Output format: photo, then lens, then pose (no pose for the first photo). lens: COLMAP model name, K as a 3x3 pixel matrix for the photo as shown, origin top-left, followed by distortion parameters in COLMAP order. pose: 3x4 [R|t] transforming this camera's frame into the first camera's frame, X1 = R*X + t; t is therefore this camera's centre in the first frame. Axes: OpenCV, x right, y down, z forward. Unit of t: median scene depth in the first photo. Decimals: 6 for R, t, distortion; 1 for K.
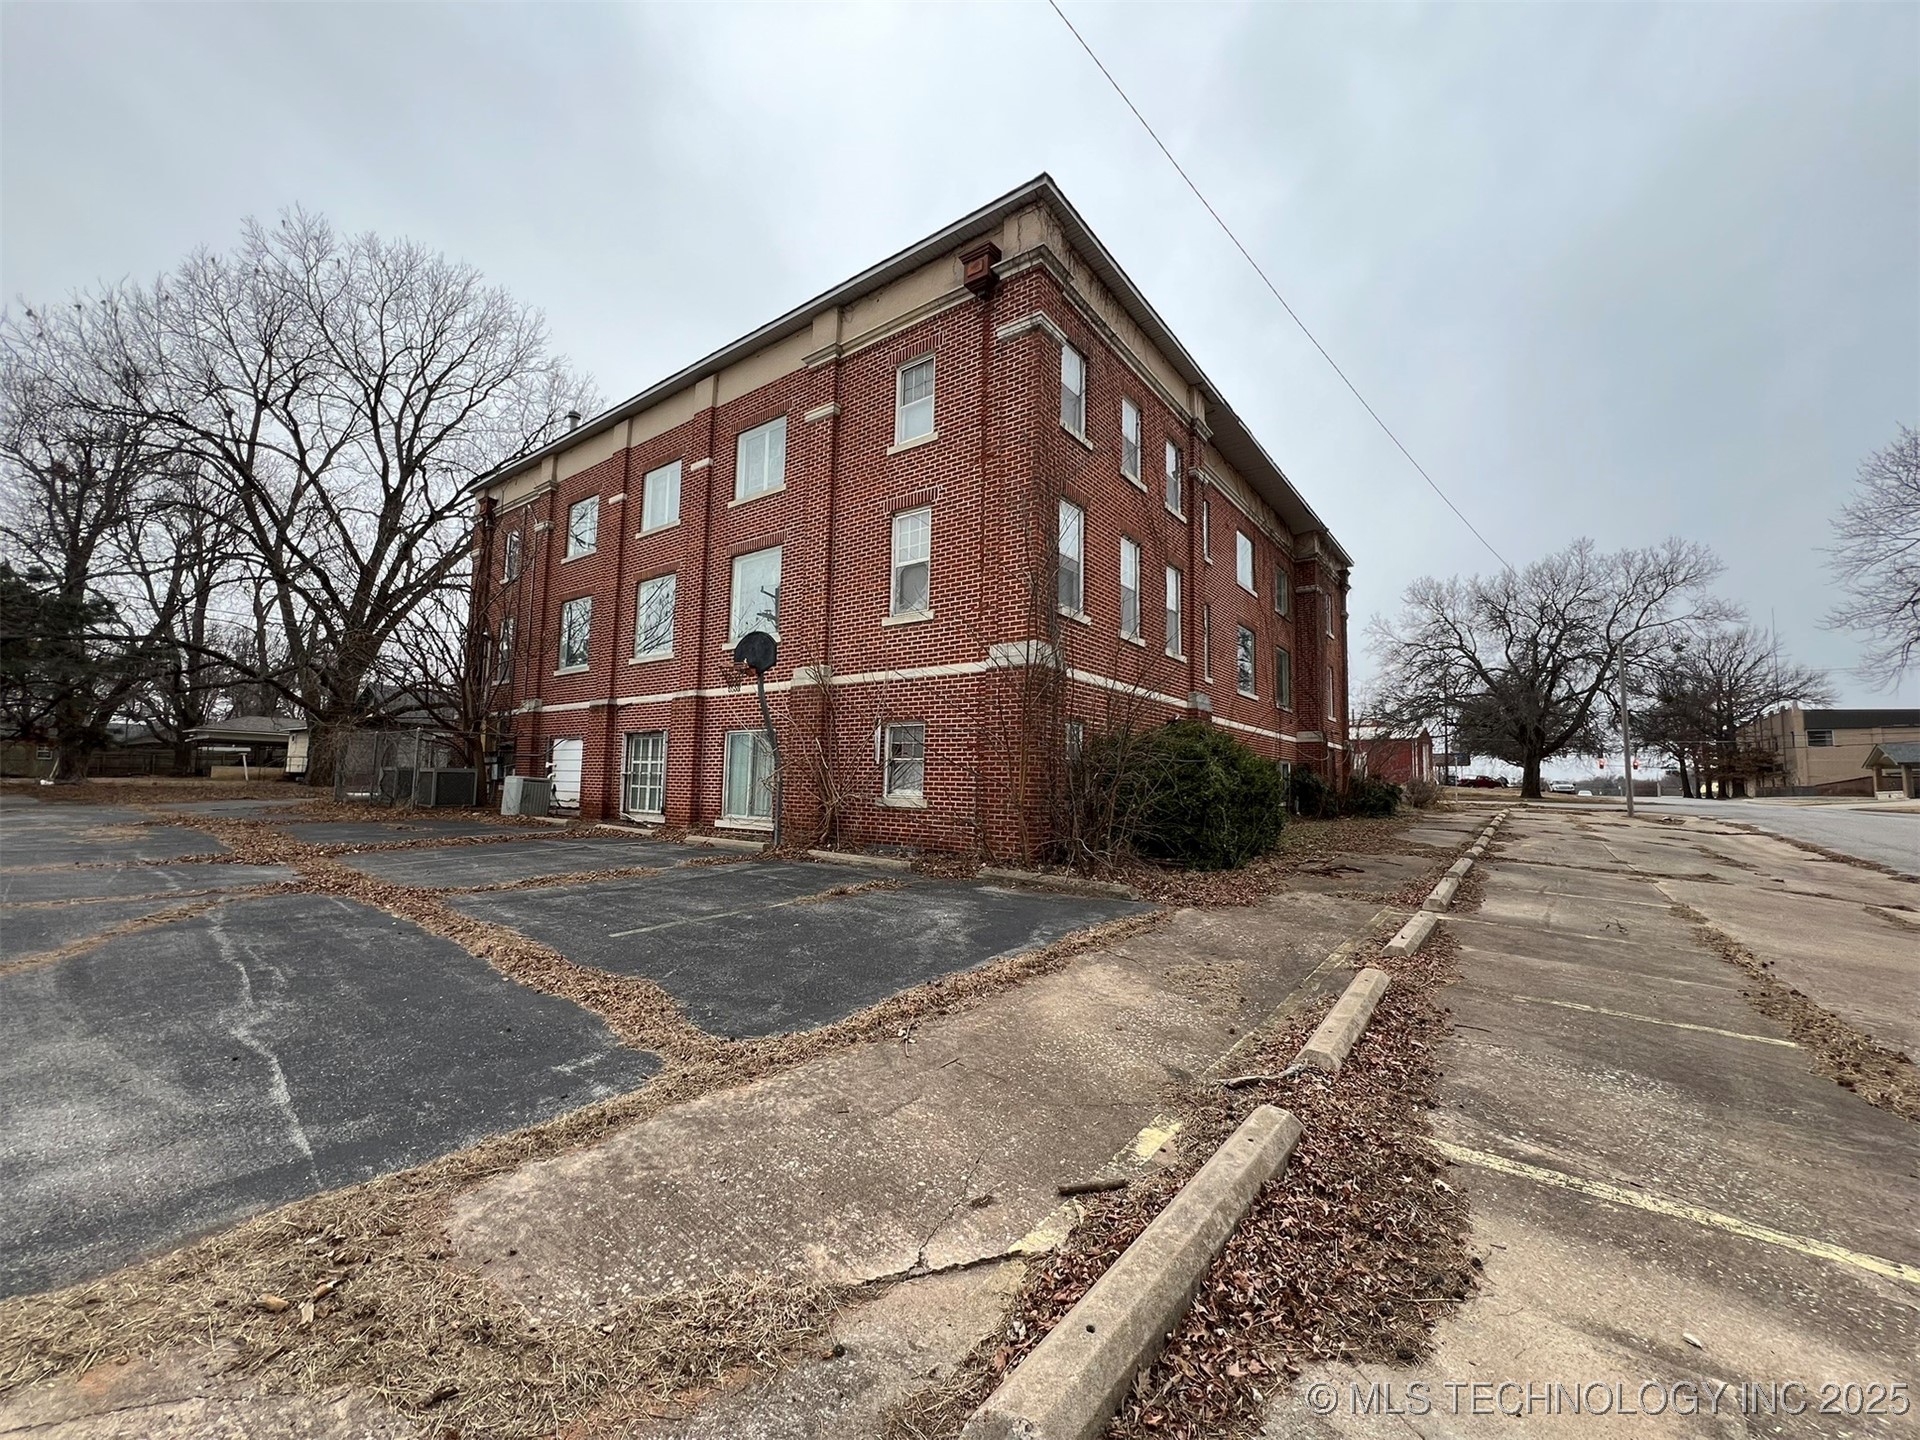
lens RADIAL K [[762.1, 0, 955.3], [0, 762.1, 725.8], [0, 0, 1]] dist [-0.002011, 0.000119]
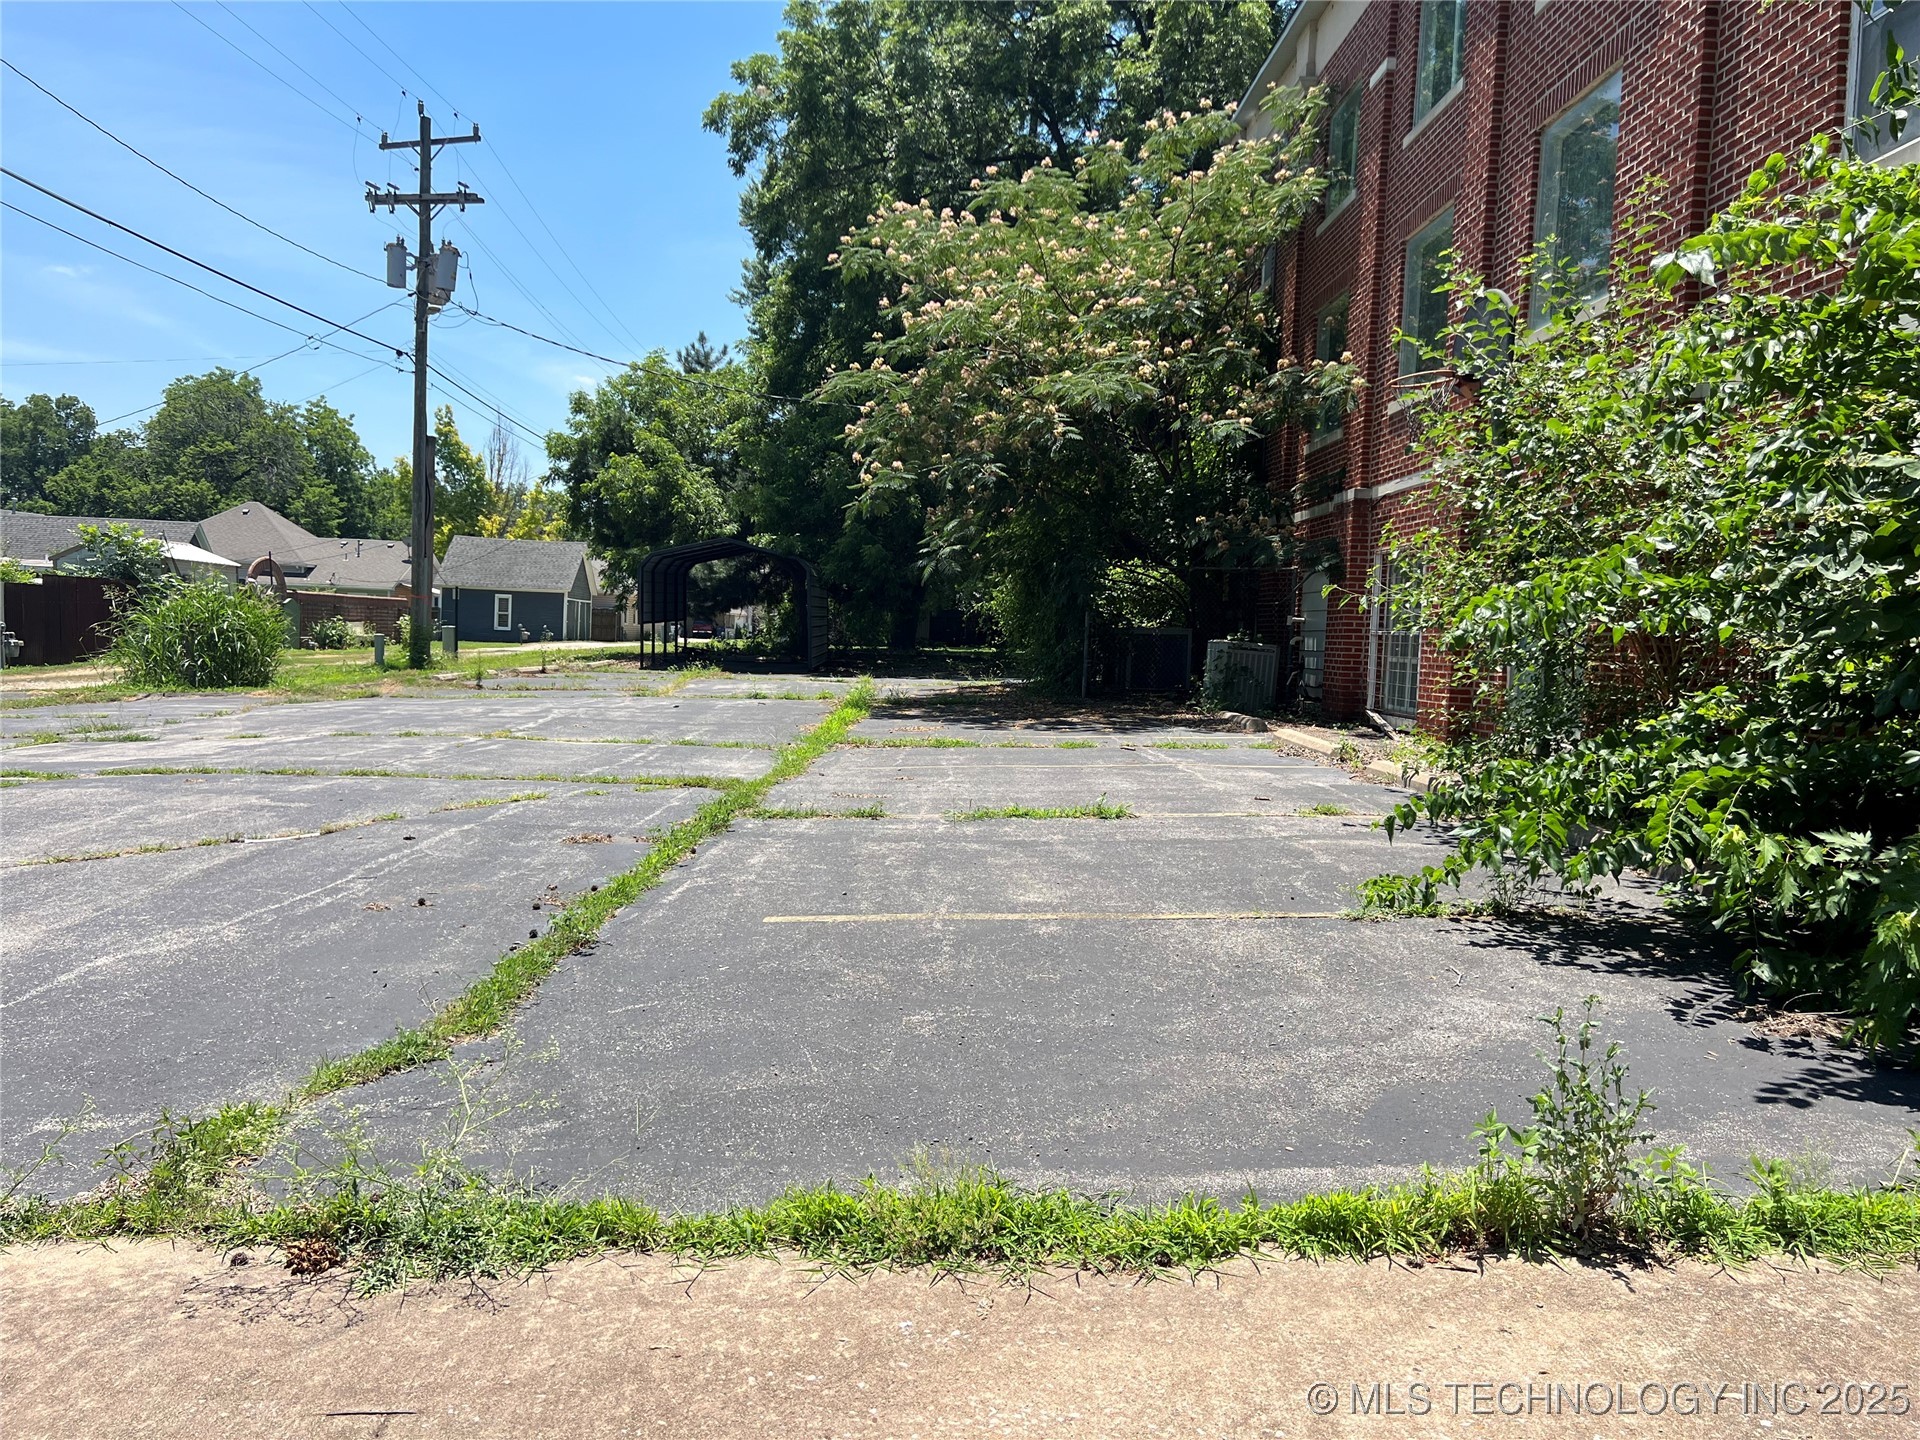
lens RADIAL K [[1441.2, 0, 959.6], [0, 1441.2, 724.4], [0, 0, 1]] dist [0.041093, -0.047113]
pose [[0.637378, 0.049947, -0.768931, 0.206001], [0.040190, 0.994384, 0.097906, 0.028098], [0.769502, -0.093306, 0.631791, 0.265355]]
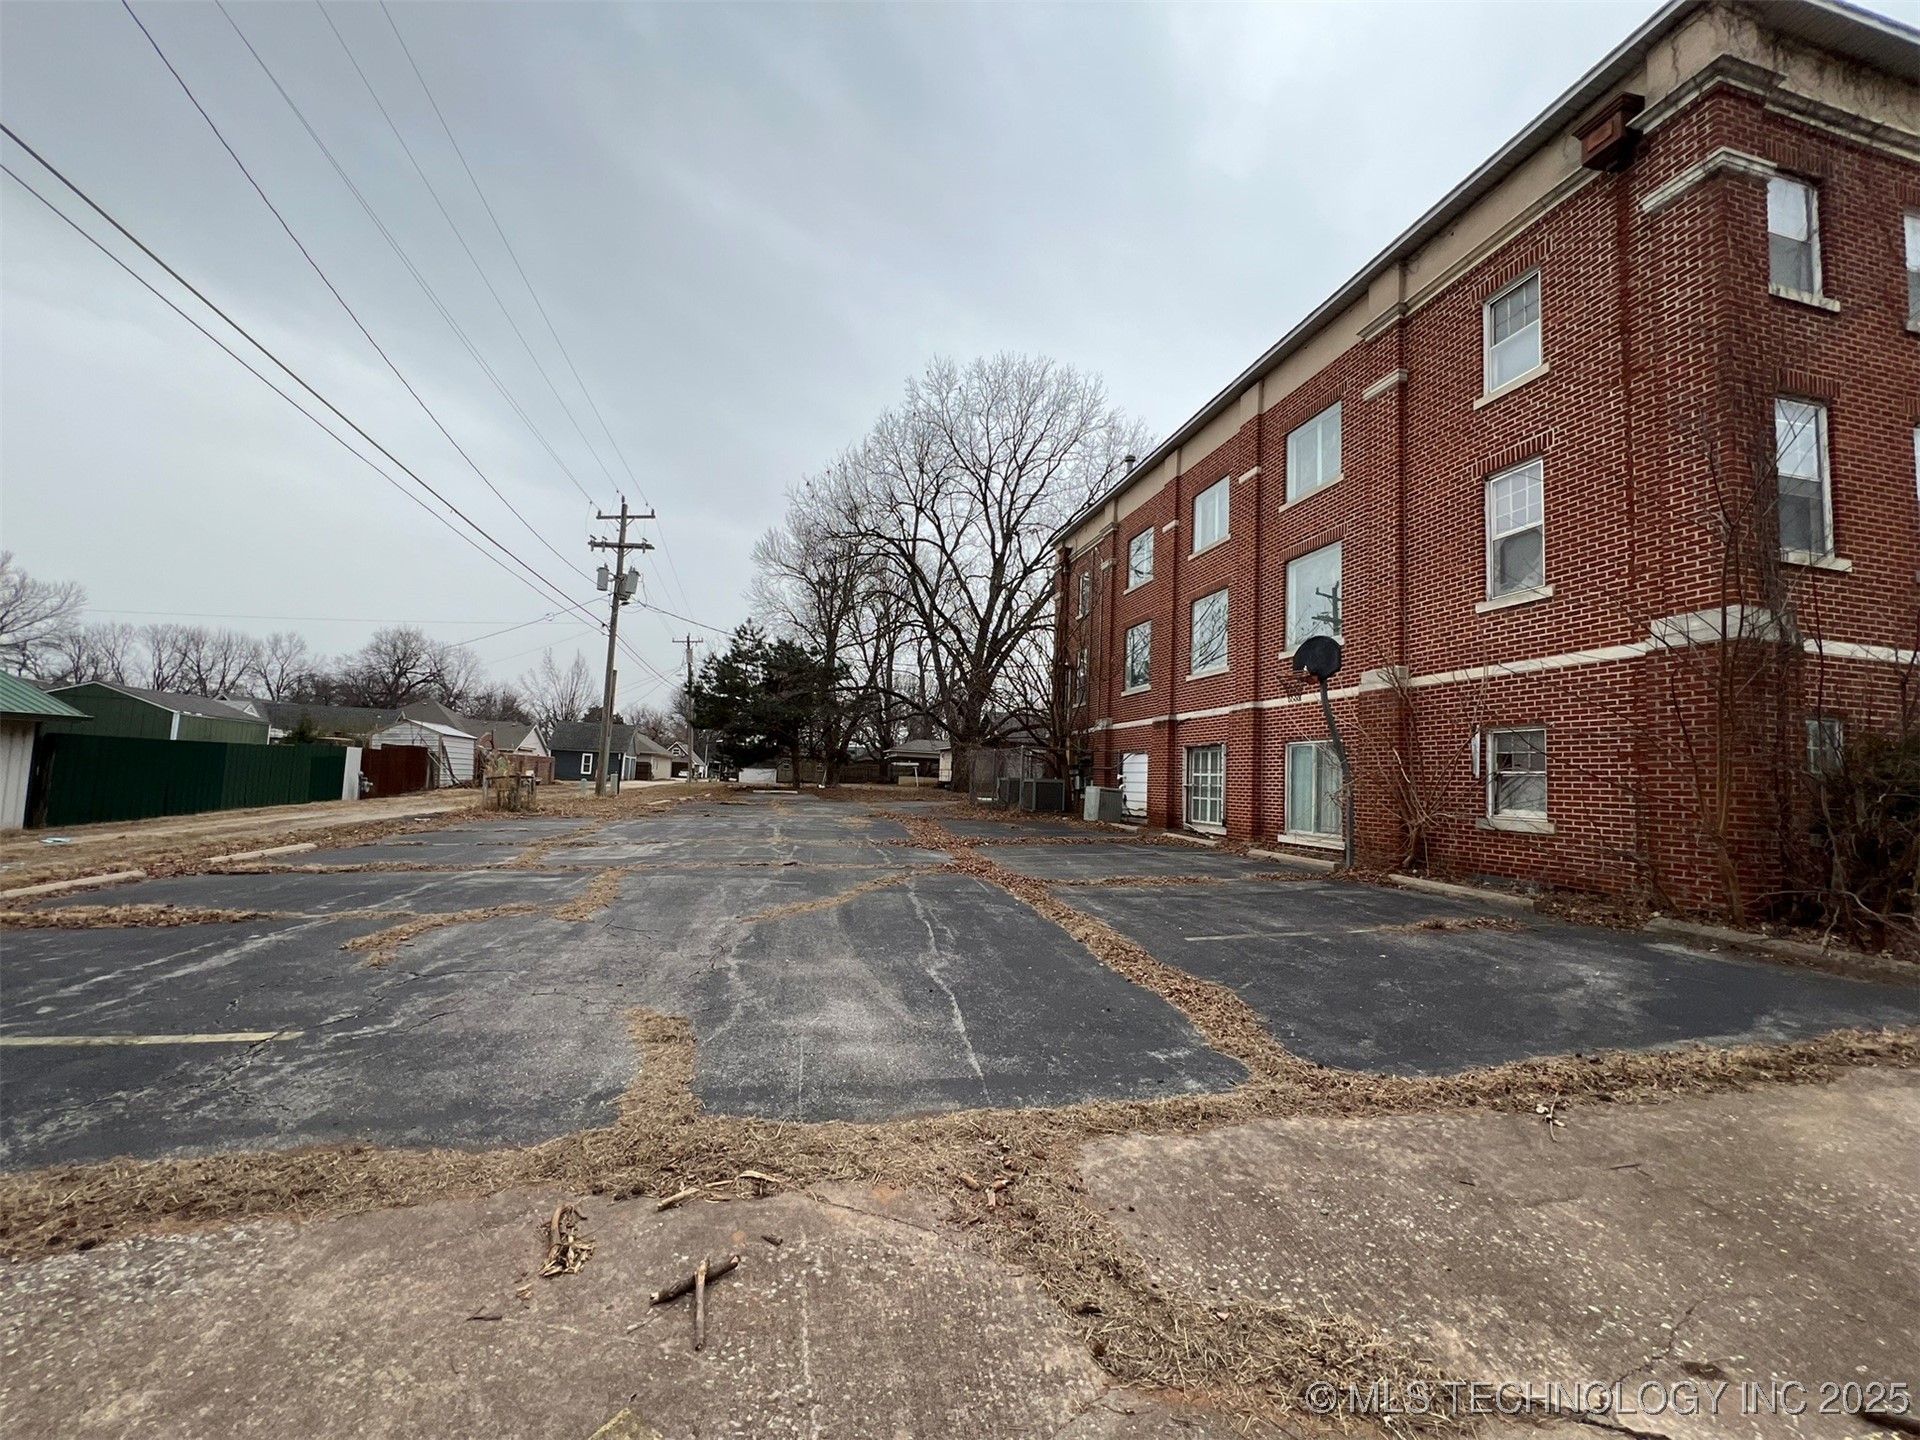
lens RADIAL K [[762.1, 0, 963.7], [0, 762.1, 726.4], [0, 0, 1]] dist [-0.002011, 0.000119]
pose [[0.772873, -0.035803, -0.633550, -0.006655], [0.025688, 0.999354, -0.025138, 0.000107], [0.634041, 0.003154, 0.773293, -0.006186]]
